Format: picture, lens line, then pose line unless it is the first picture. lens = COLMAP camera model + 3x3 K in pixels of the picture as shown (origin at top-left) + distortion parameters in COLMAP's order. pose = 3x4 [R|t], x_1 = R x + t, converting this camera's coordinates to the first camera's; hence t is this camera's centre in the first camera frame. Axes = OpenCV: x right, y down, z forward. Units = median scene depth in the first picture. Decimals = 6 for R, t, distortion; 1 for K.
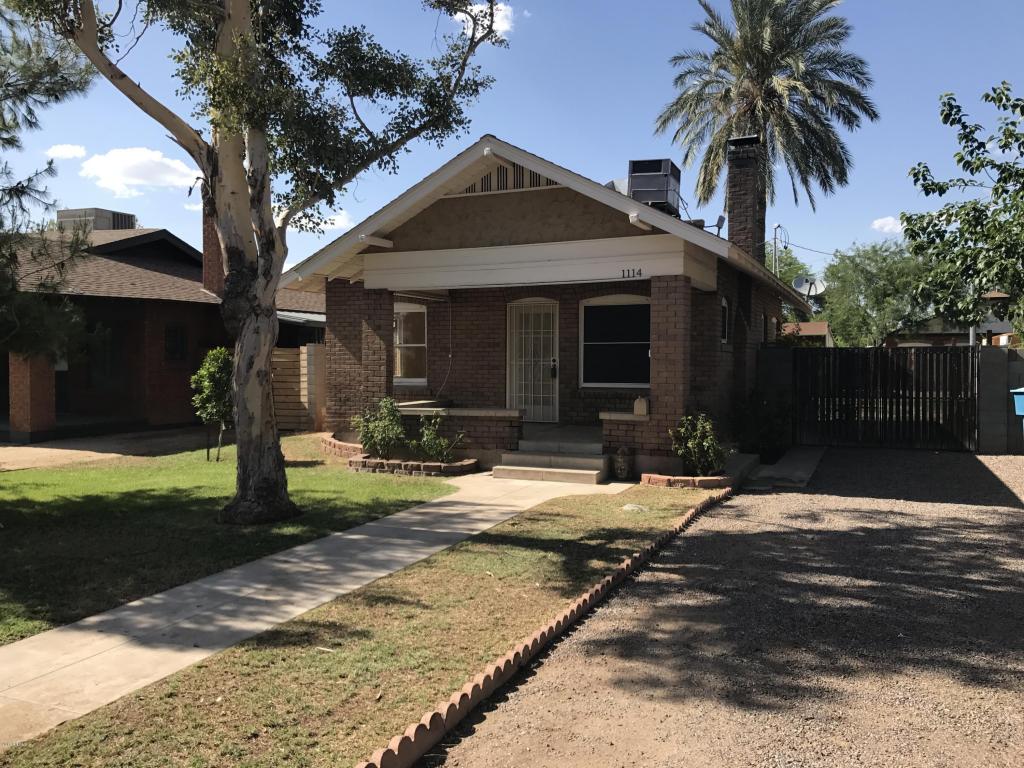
lens RADIAL K [[835.8, 0, 512.0], [0, 835.8, 384.0], [0, 0, 1]] dist [0.082854, -0.147381]
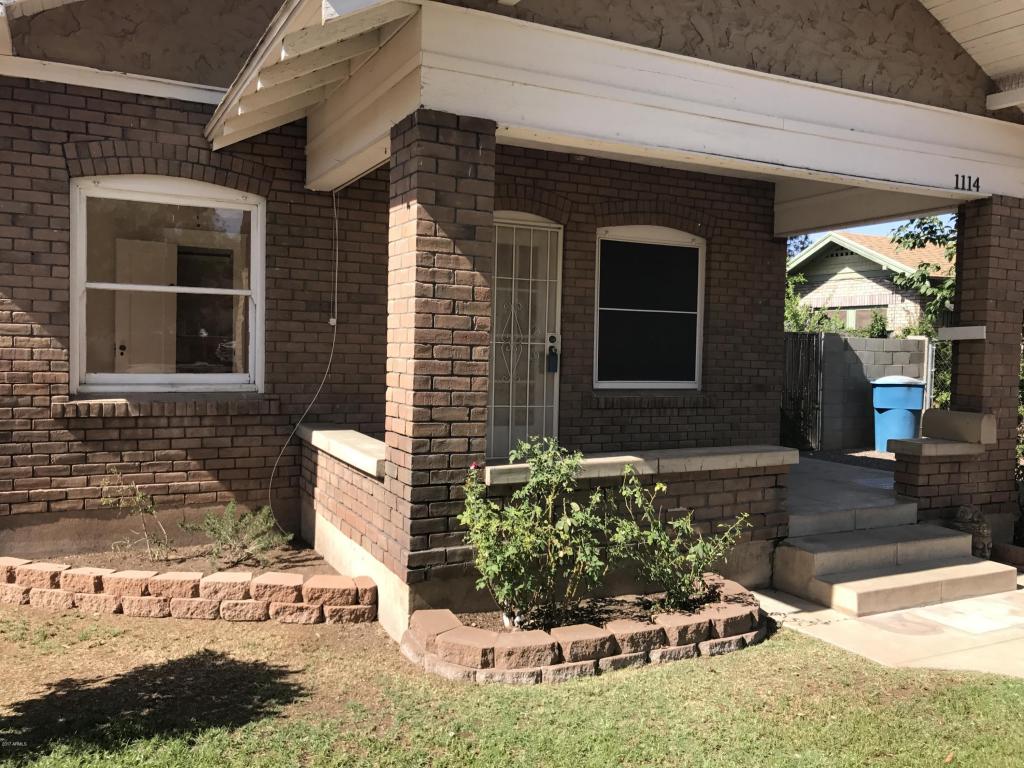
lens RADIAL K [[839.7, 0, 512.0], [0, 839.7, 384.0], [0, 0, 1]] dist [0.001733, 0.045211]
pose [[0.649041, -0.018887, 0.760519, -0.389868], [0.000056, 0.999693, 0.024779, -0.013841], [-0.760753, -0.016040, 0.648843, 0.731384]]
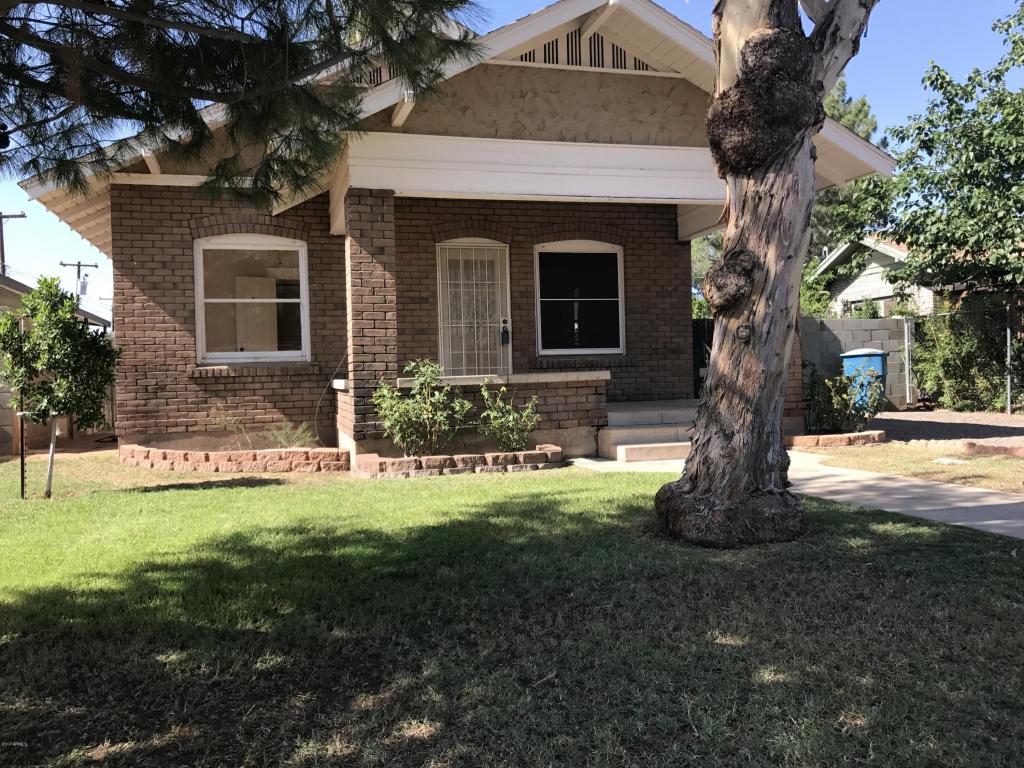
lens RADIAL K [[835.8, 0, 512.0], [0, 835.8, 384.0], [0, 0, 1]] dist [0.082854, -0.147381]
pose [[0.776519, -0.026426, 0.629540, -0.460953], [0.047751, 0.998715, -0.016976, 0.045823], [-0.628282, 0.043243, 0.776783, 0.432454]]
